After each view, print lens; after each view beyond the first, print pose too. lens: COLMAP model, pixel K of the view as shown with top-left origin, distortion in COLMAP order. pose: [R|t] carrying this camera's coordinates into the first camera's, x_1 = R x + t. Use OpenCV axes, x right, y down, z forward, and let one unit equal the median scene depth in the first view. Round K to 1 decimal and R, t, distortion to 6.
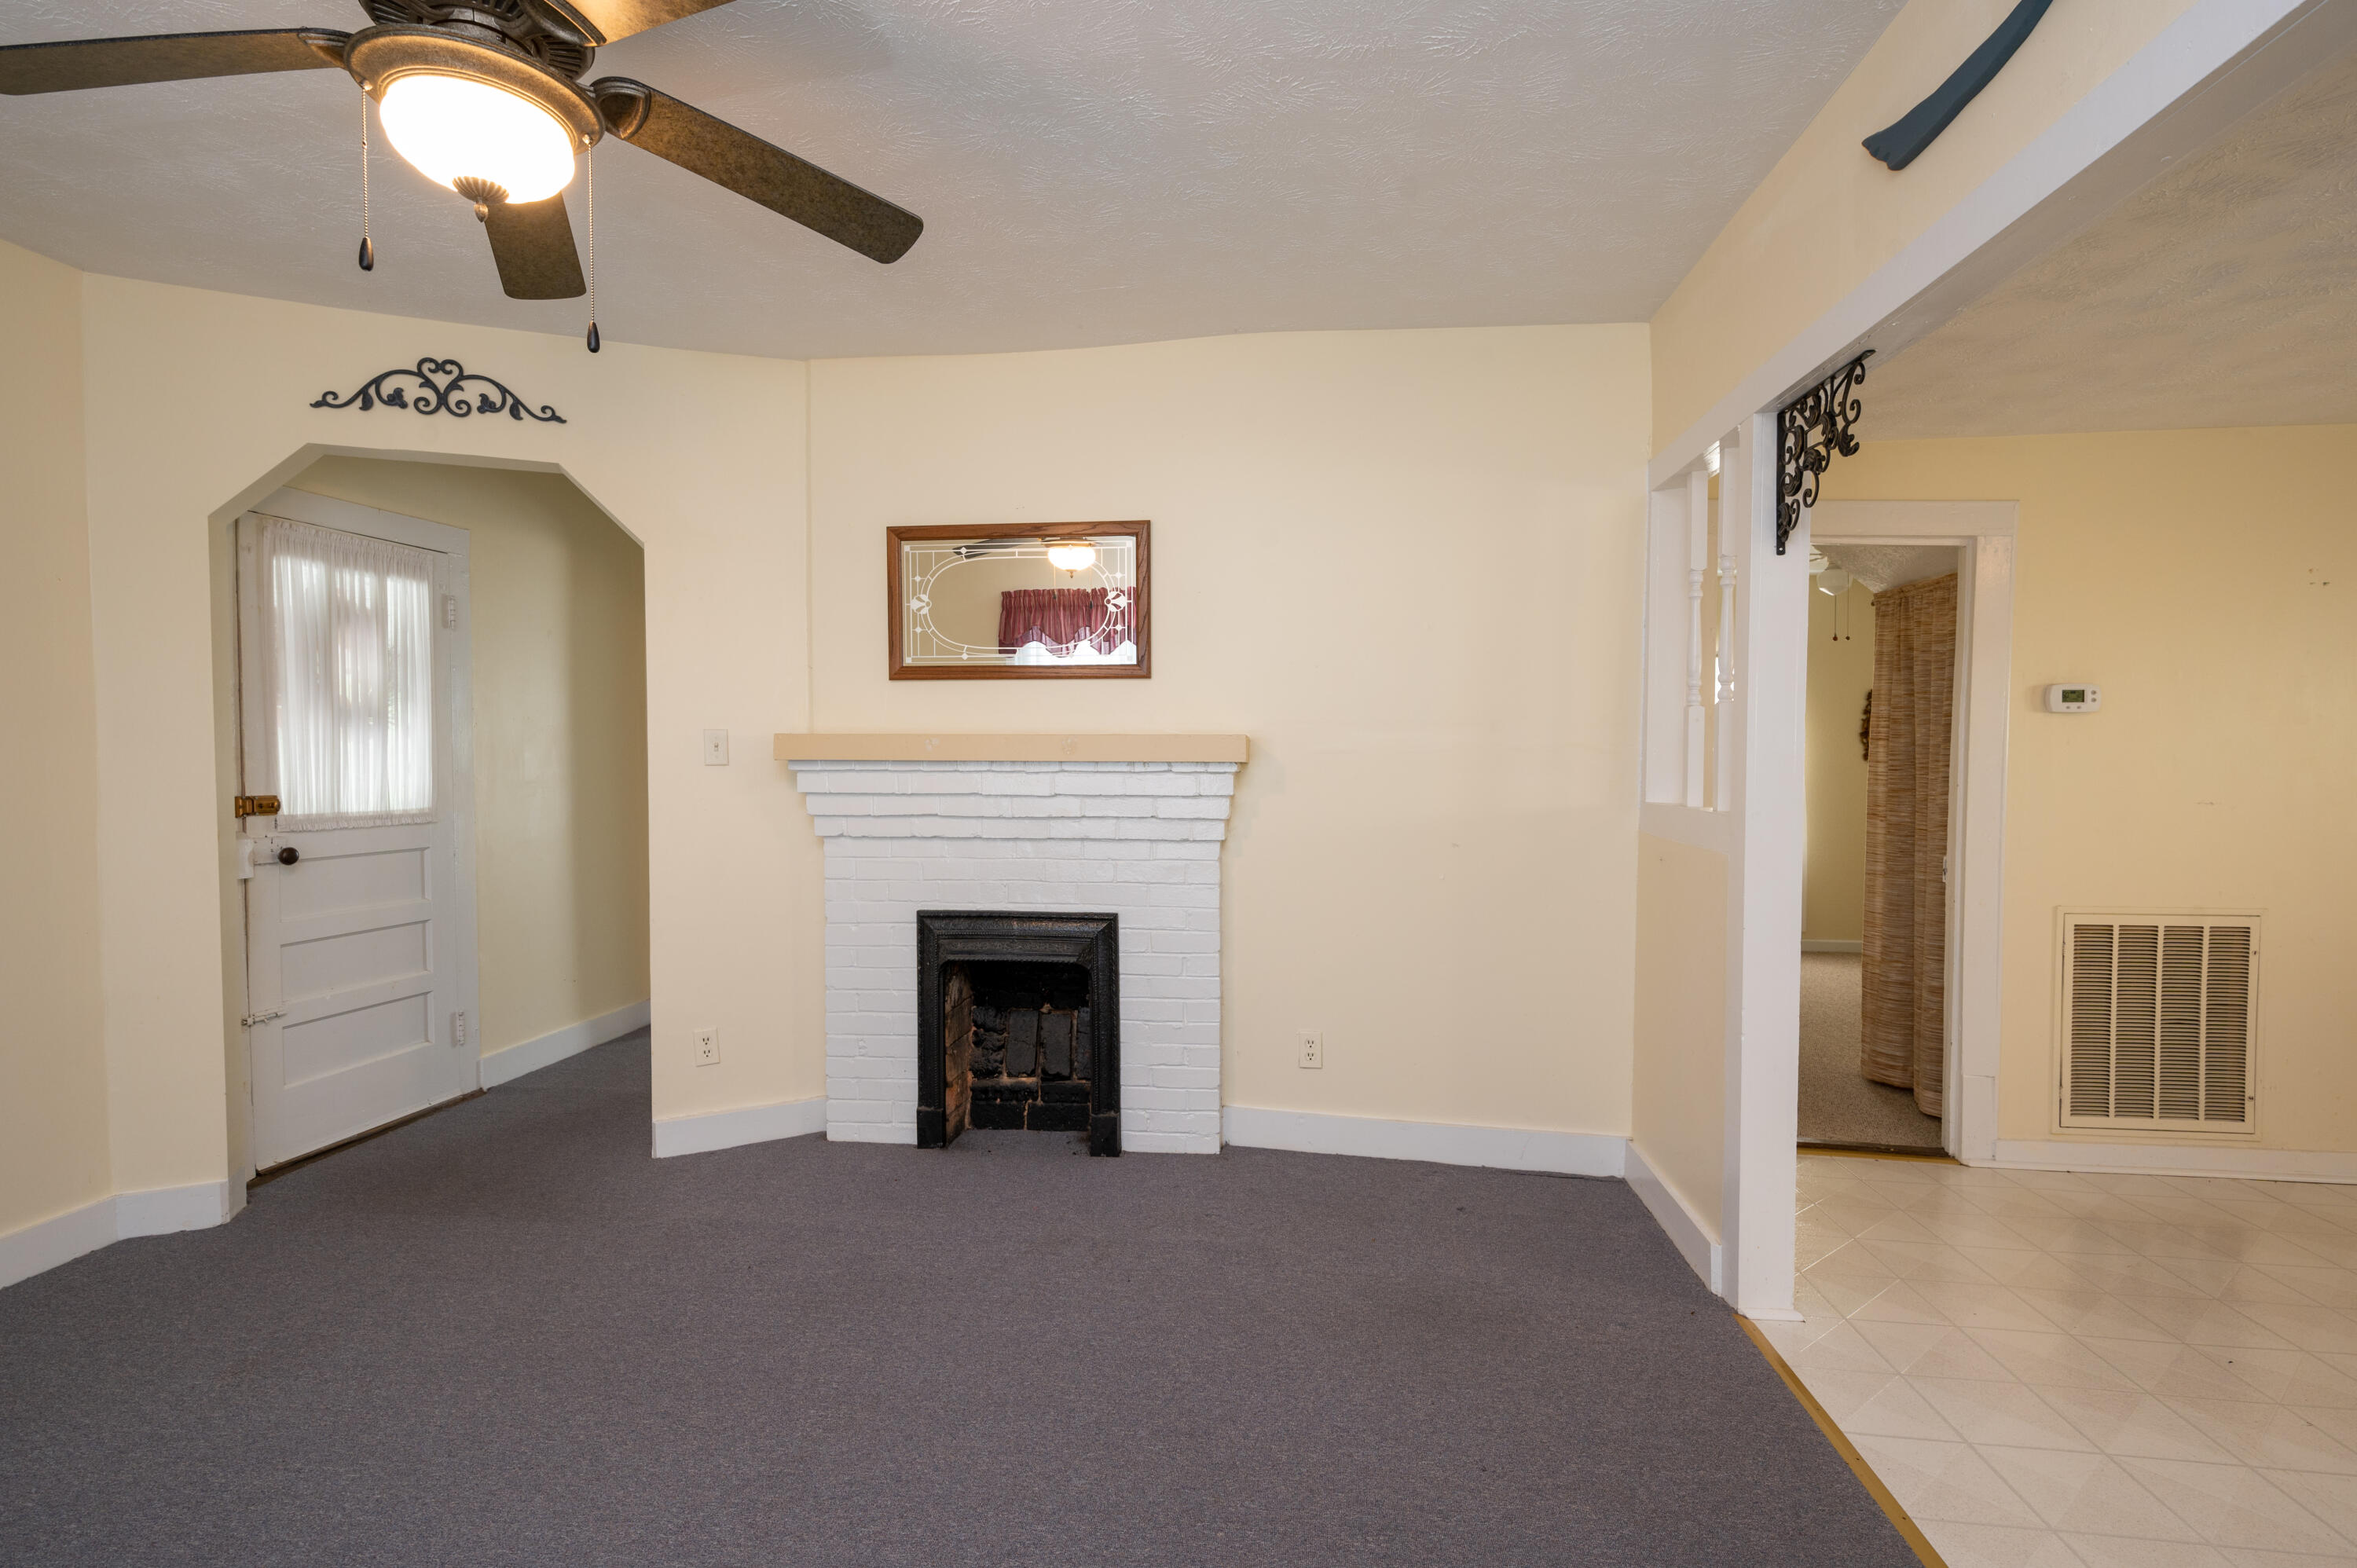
lens RADIAL K [[1086.4, 0, 1144.4], [0, 1086.4, 778.6], [0, 0, 1]] dist [0.001249, 0.000377]
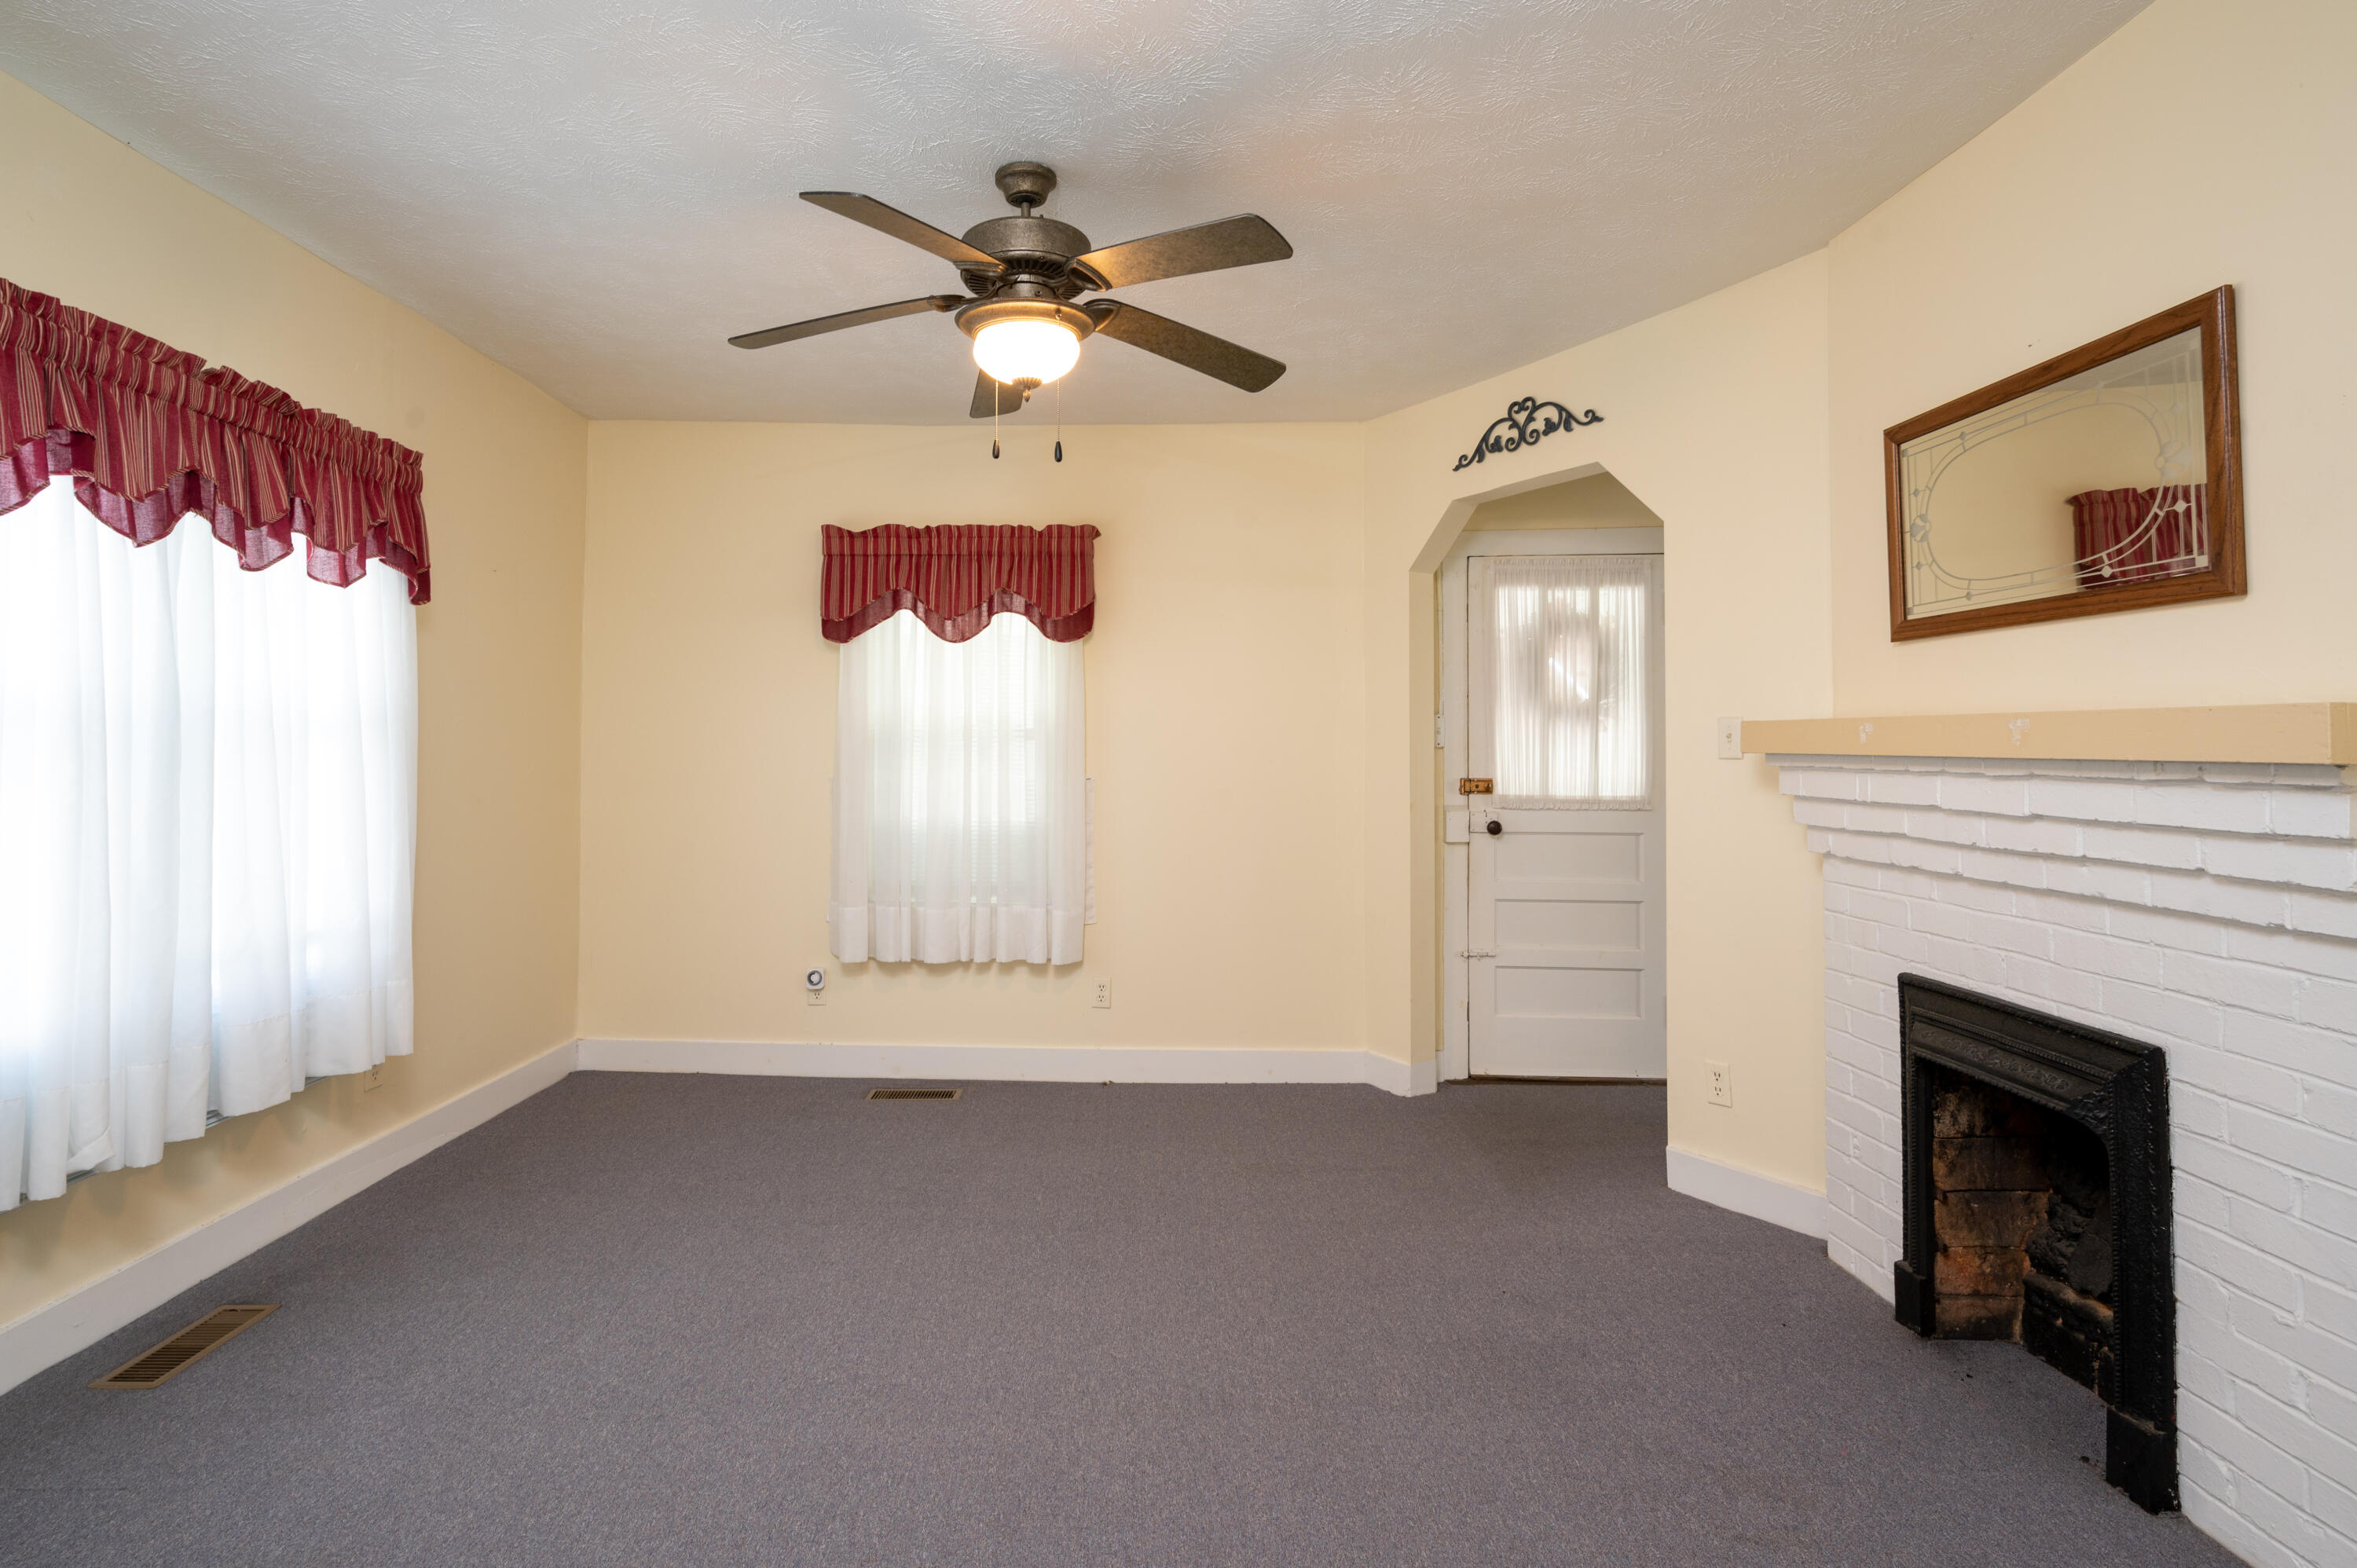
lens RADIAL K [[1154.8, 0, 1170.7], [0, 1154.8, 731.9], [0, 0, 1]] dist [0.000130, -0.000244]
pose [[0.144663, -0.010909, -0.989421, 0.459633], [-0.022650, 0.999641, -0.014333, -0.010837], [0.989222, 0.024484, 0.144364, 0.437534]]
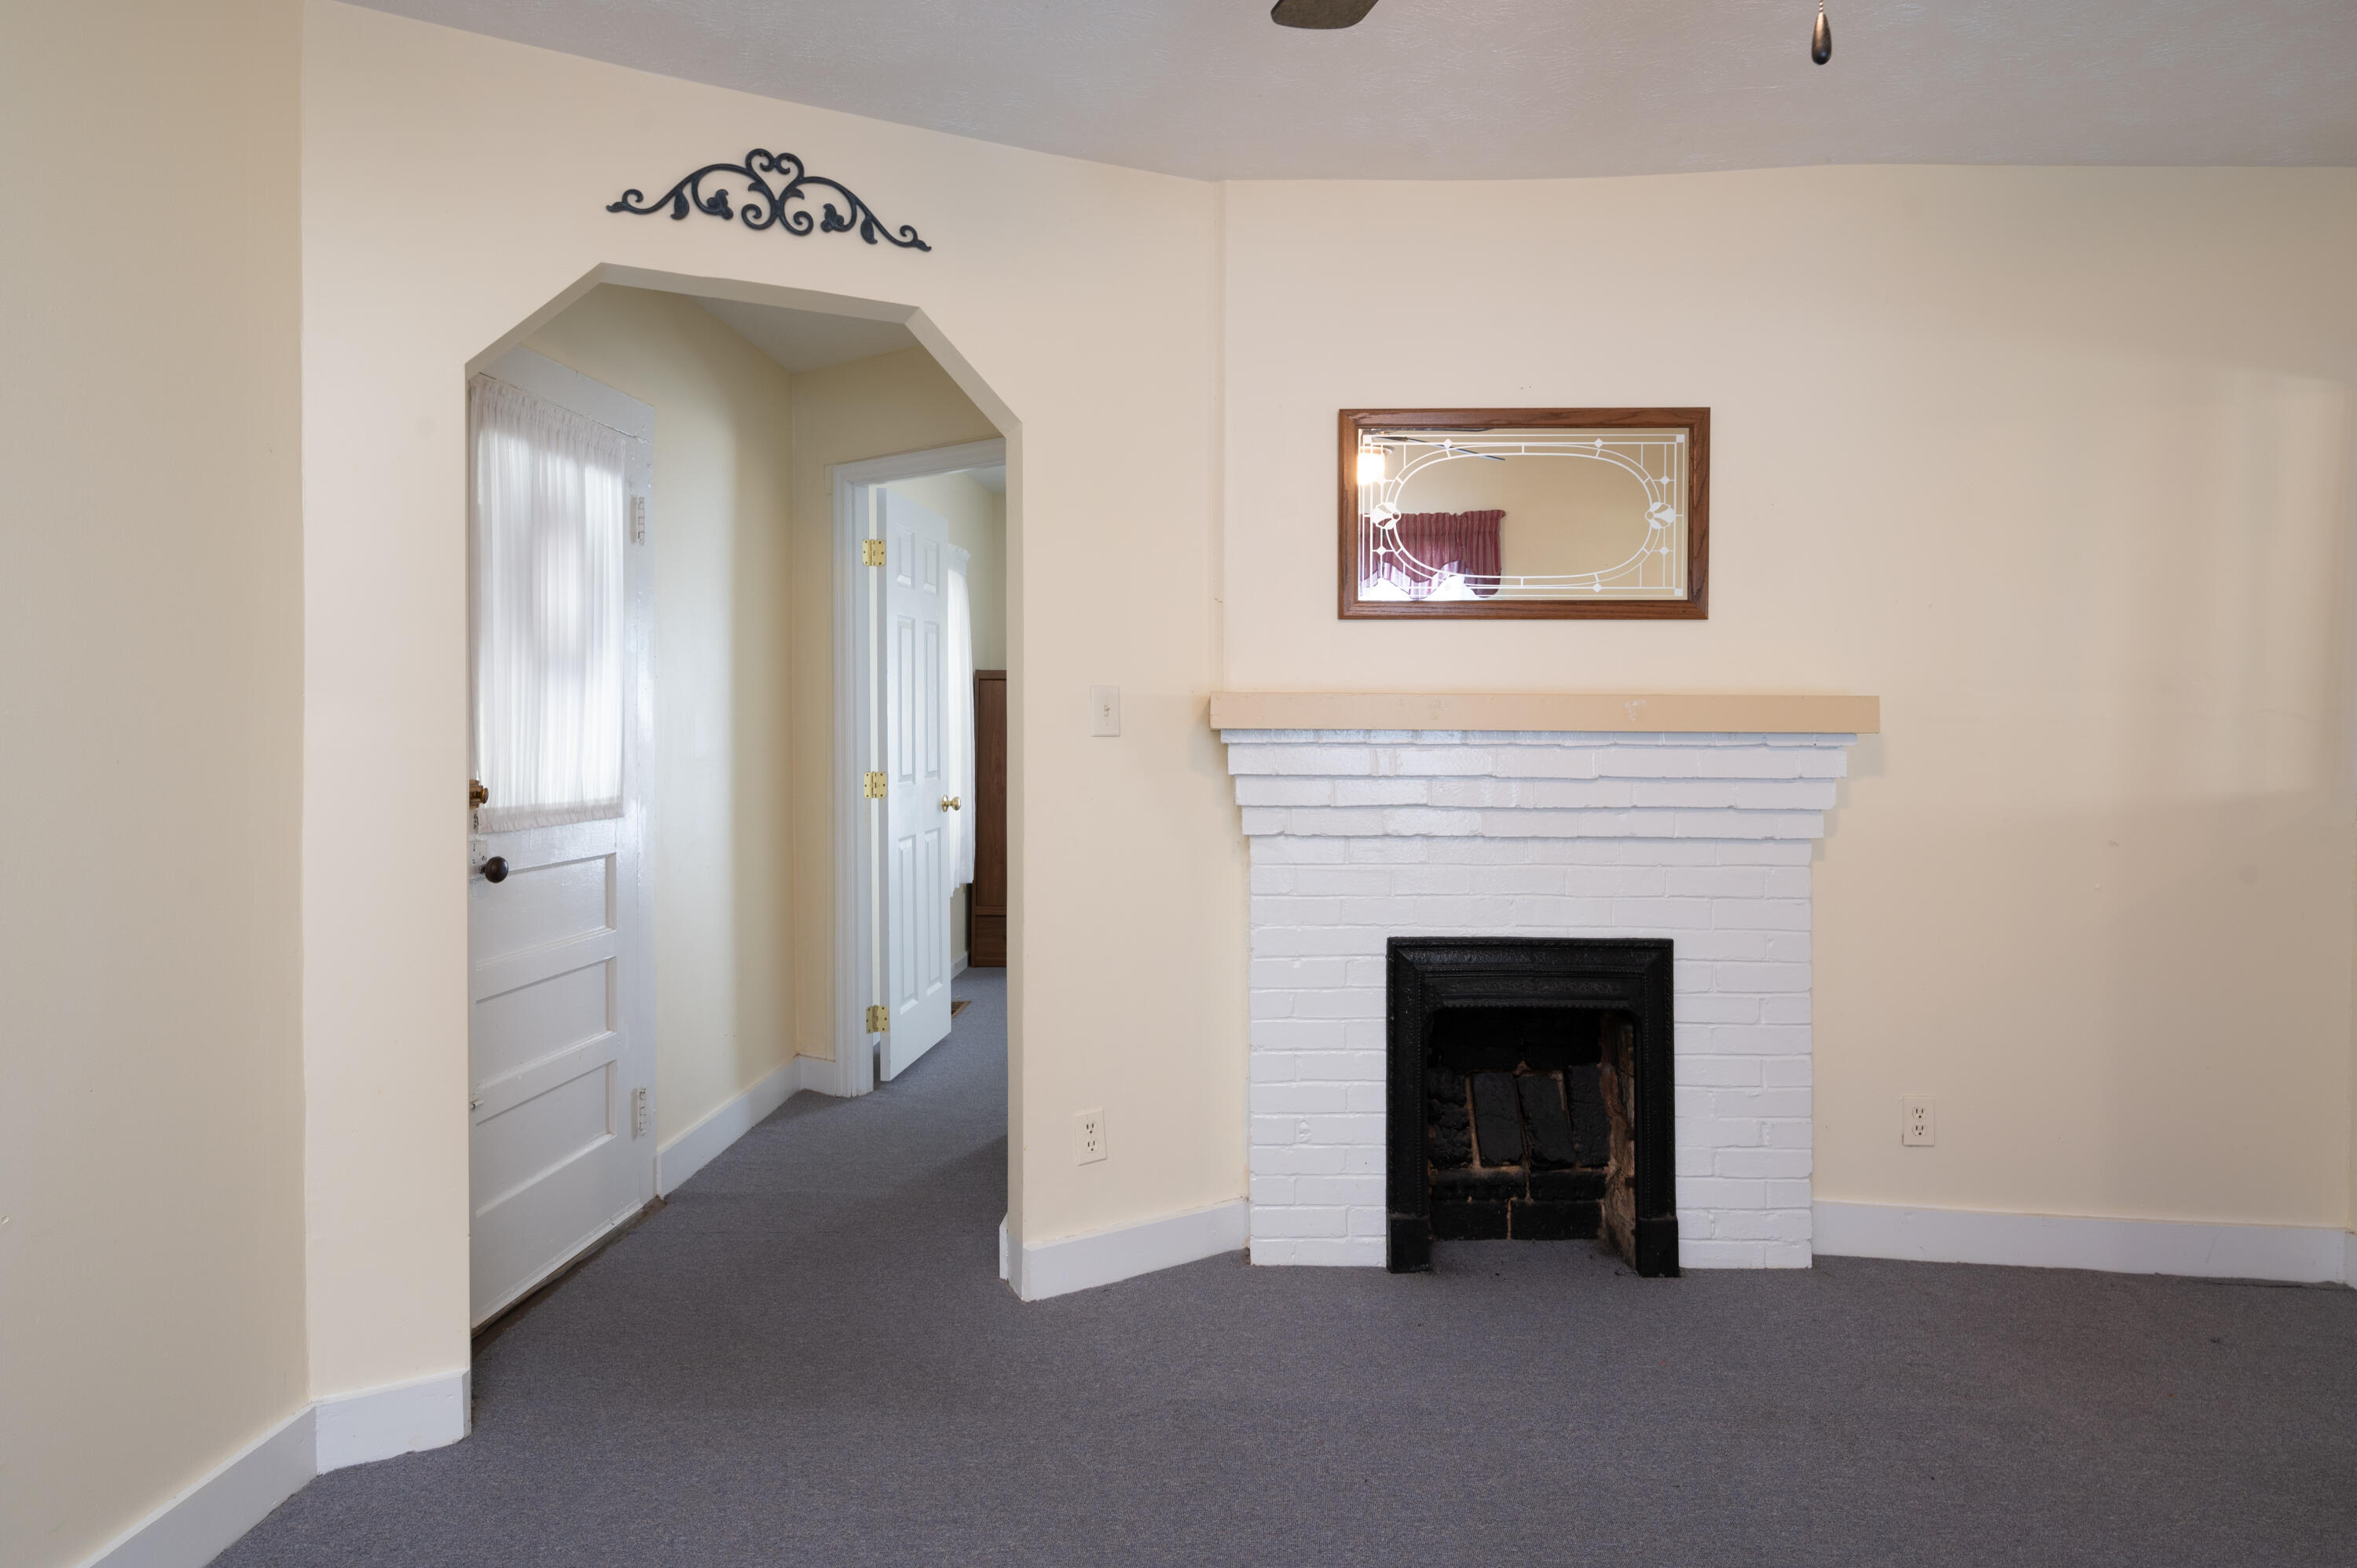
lens RADIAL K [[1312.2, 0, 1180.1], [0, 1312.2, 708.0], [0, 0, 1]] dist [0.001156, -0.000404]
pose [[0.996192, 0.003173, 0.087126, -0.429896], [-0.000299, 0.999456, -0.032980, -0.002536], [-0.087184, 0.032829, 0.995651, 0.142536]]
